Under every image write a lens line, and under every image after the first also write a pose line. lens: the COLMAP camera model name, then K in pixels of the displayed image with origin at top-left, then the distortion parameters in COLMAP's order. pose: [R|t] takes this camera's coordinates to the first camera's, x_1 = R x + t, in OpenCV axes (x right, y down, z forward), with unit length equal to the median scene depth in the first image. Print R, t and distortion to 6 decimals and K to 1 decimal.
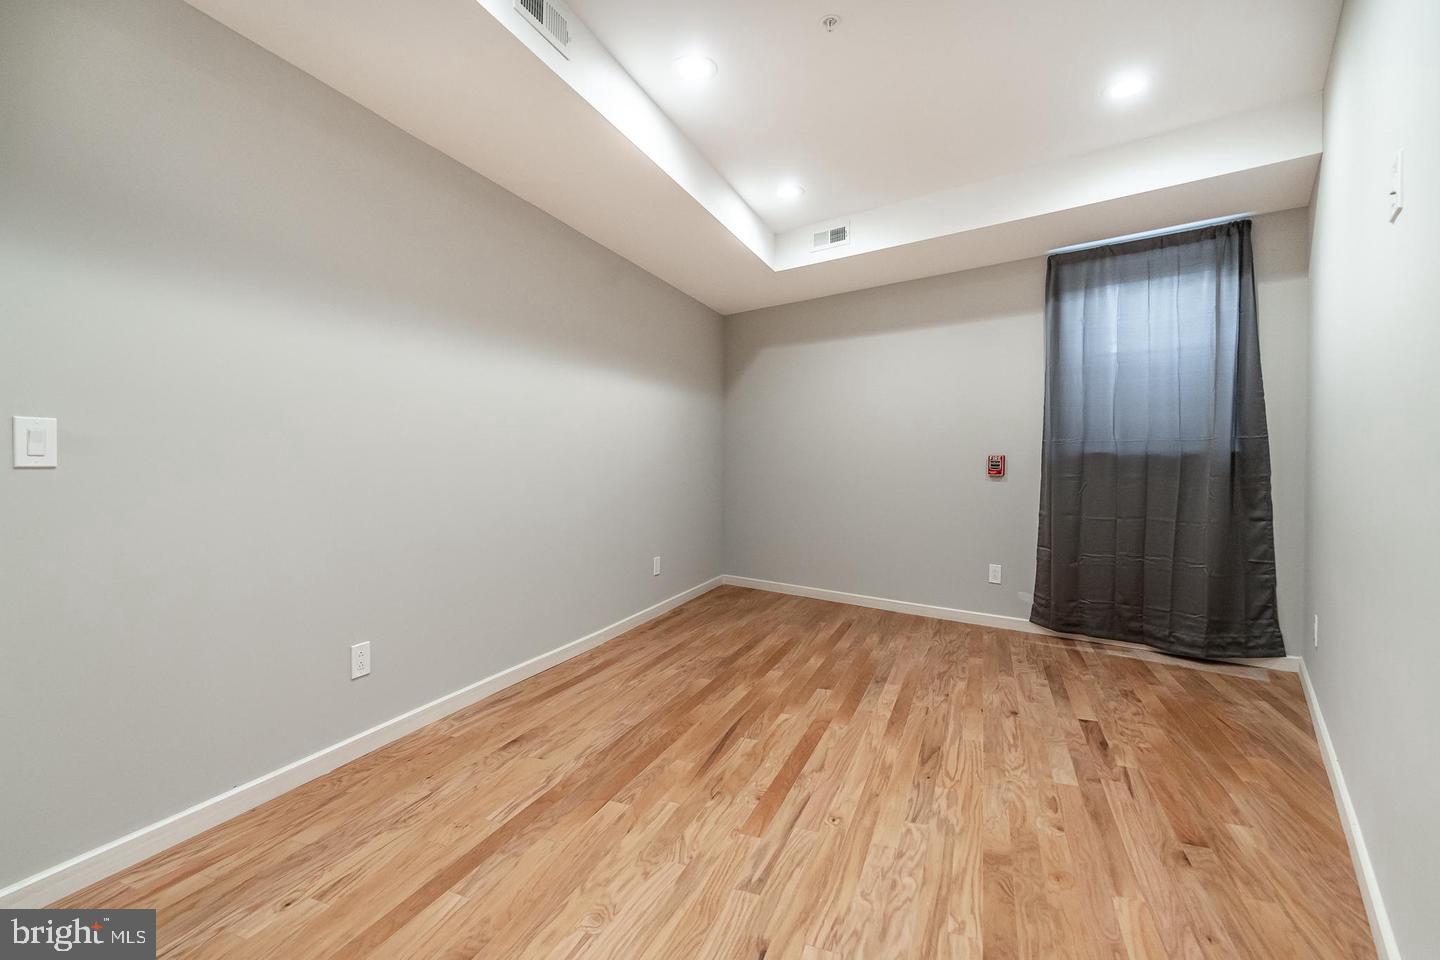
lens RADIAL K [[653.0, 0, 731.9], [0, 653.0, 473.2], [0, 0, 1]] dist [-0.002726, 0.000250]
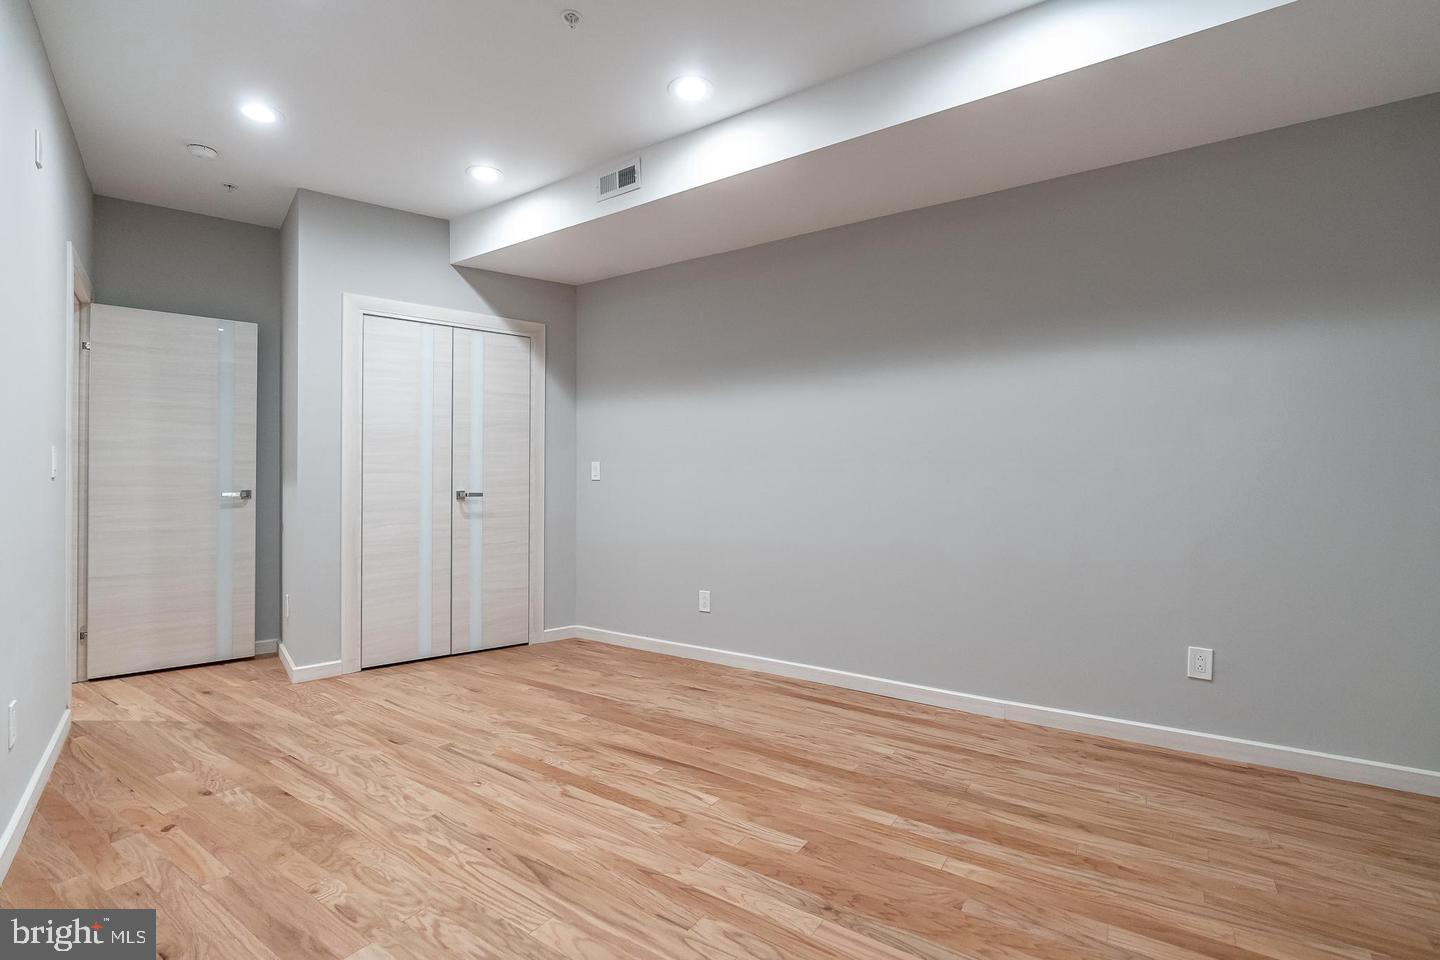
lens RADIAL K [[677.2, 0, 720.0], [0, 677.2, 480.0], [0, 0, 1]] dist [-0.002681, -0.000414]
pose [[-0.237421, 0.001510, -0.971406, 1.029196], [-0.011204, 0.999928, 0.004293, -0.018314], [0.971342, 0.011903, -0.237387, 1.421012]]
